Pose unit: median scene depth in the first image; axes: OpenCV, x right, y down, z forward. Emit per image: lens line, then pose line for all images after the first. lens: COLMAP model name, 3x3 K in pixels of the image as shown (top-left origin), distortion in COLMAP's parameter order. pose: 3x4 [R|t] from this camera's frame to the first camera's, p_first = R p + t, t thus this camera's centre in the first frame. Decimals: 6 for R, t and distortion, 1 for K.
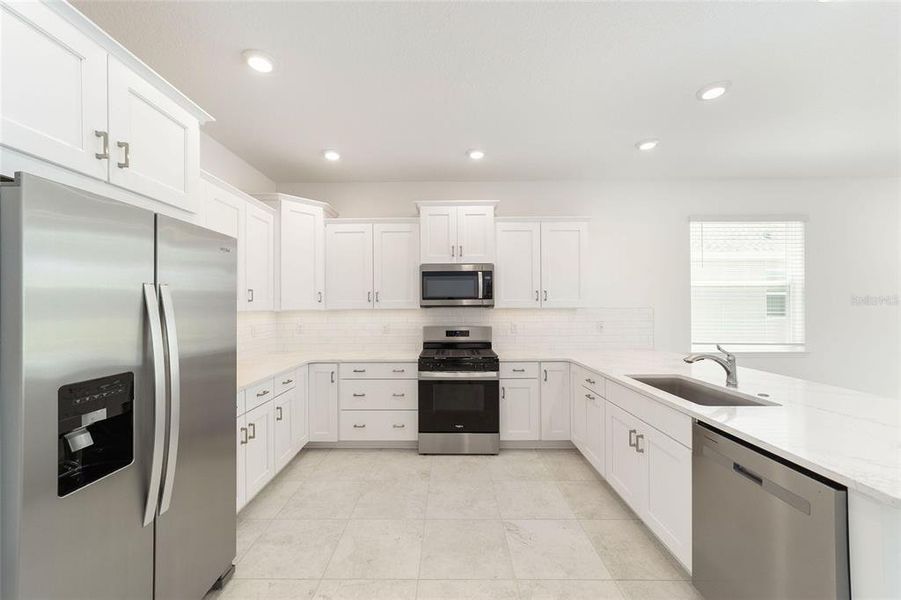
lens RADIAL K [[347.3, 0, 450.5], [0, 347.3, 302.6], [0, 0, 1]] dist [-0.001800, 0.000915]
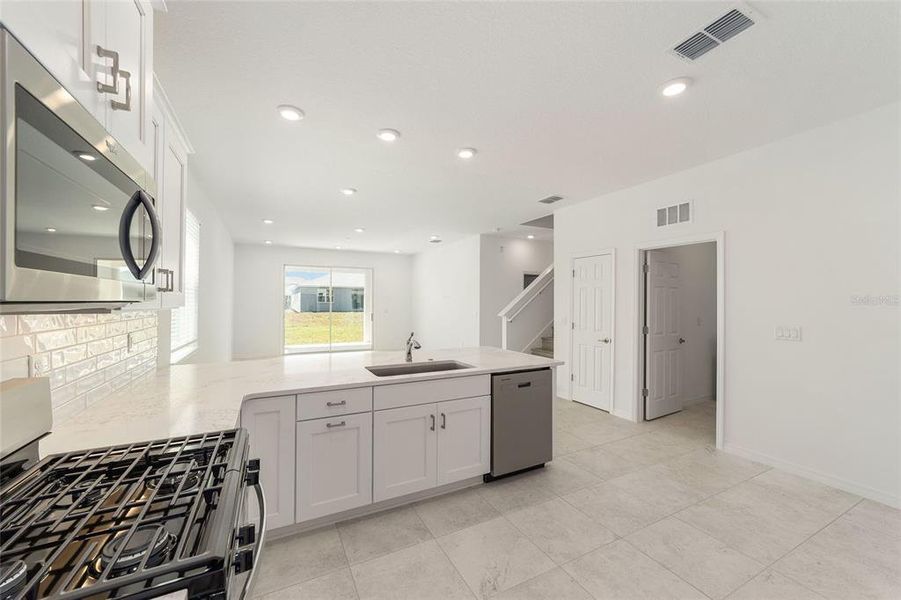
lens RADIAL K [[347.3, 0, 443.8], [0, 347.3, 299.7], [0, 0, 1]] dist [-0.001800, 0.000915]
pose [[-0.452307, 0.009061, 0.891817, -0.295780], [-0.009210, 0.999848, -0.014830, 0.008589], [-0.891815, -0.014921, -0.452154, 0.895134]]
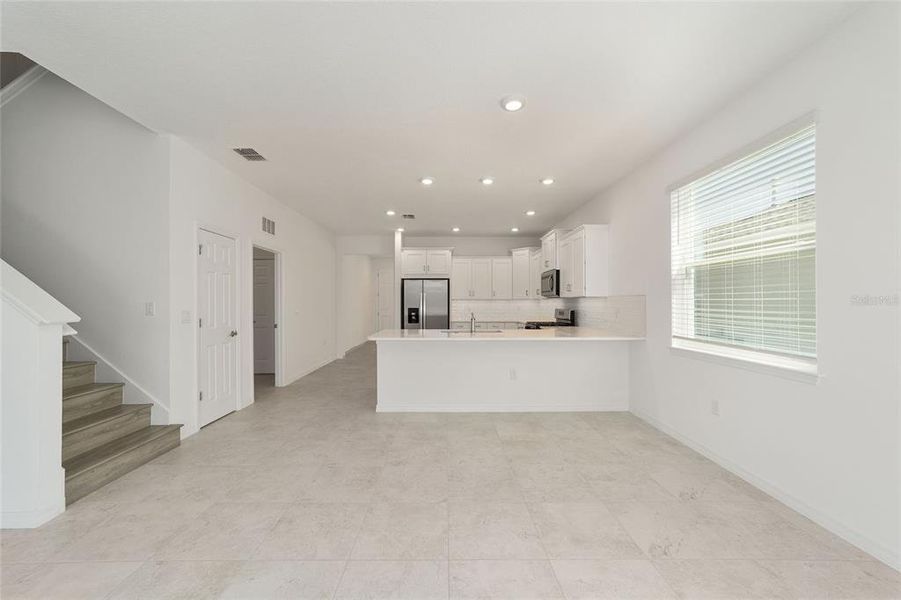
lens RADIAL K [[347.3, 0, 446.9], [0, 347.3, 303.2], [0, 0, 1]] dist [-0.001800, 0.000915]
pose [[0.007668, 0.005529, -0.999955, 1.707698], [0.008242, 0.999950, 0.005592, 0.030354], [0.999937, -0.008284, 0.007622, 0.490474]]
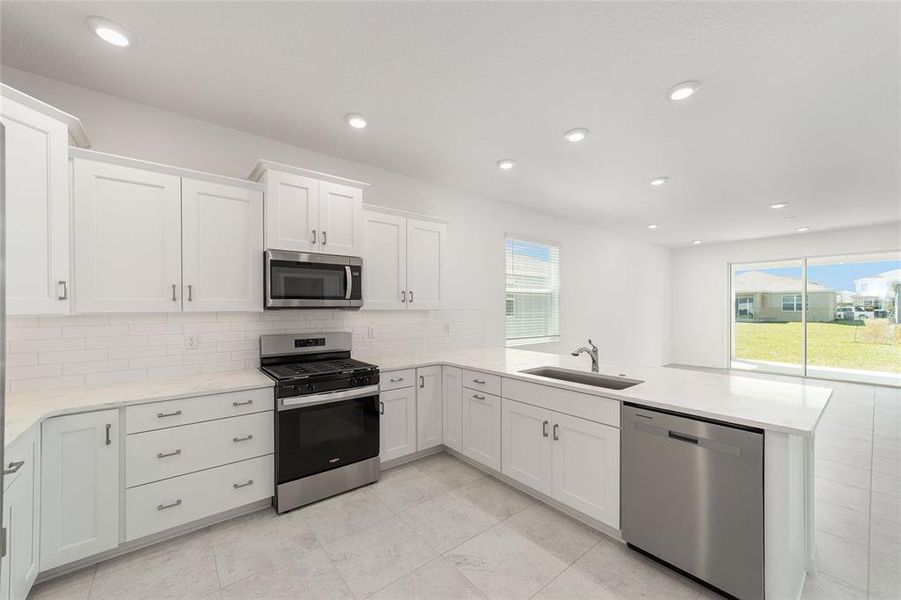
lens RADIAL K [[347.3, 0, 446.4], [0, 347.3, 306.5], [0, 0, 1]] dist [-0.001800, 0.000915]
pose [[0.779093, 0.003995, 0.626896, -0.246642], [-0.008087, 0.999961, 0.003678, 0.002076], [-0.626857, -0.007935, 0.779094, 0.209565]]
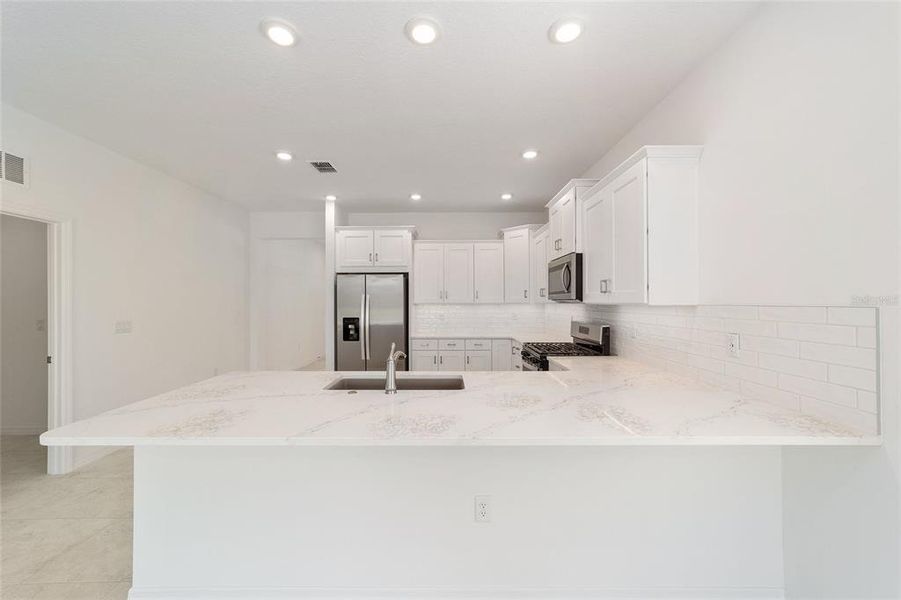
lens RADIAL K [[347.3, 0, 445.6], [0, 347.3, 300.8], [0, 0, 1]] dist [-0.001800, 0.000915]
pose [[-0.003077, 0.002024, -0.999993, 1.003056], [0.009969, 0.999948, 0.001993, 0.004783], [0.999946, -0.009963, -0.003097, 0.674763]]
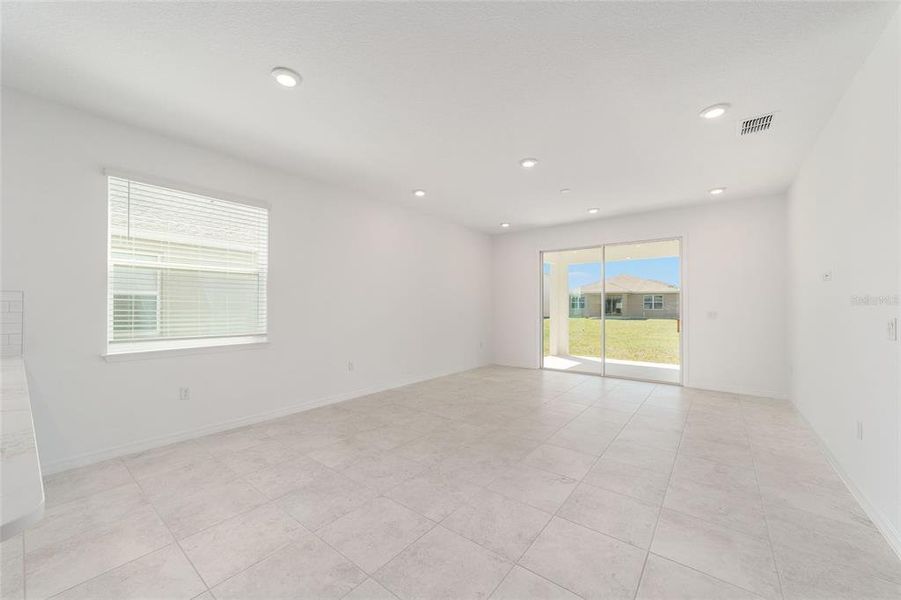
lens RADIAL K [[347.3, 0, 449.7], [0, 347.3, 306.8], [0, 0, 1]] dist [-0.001800, 0.000915]
pose [[0.614932, 0.003816, 0.788571, 0.623866], [-0.012387, 0.999912, 0.004821, 0.034000], [-0.788483, -0.012732, 0.614925, -0.016050]]
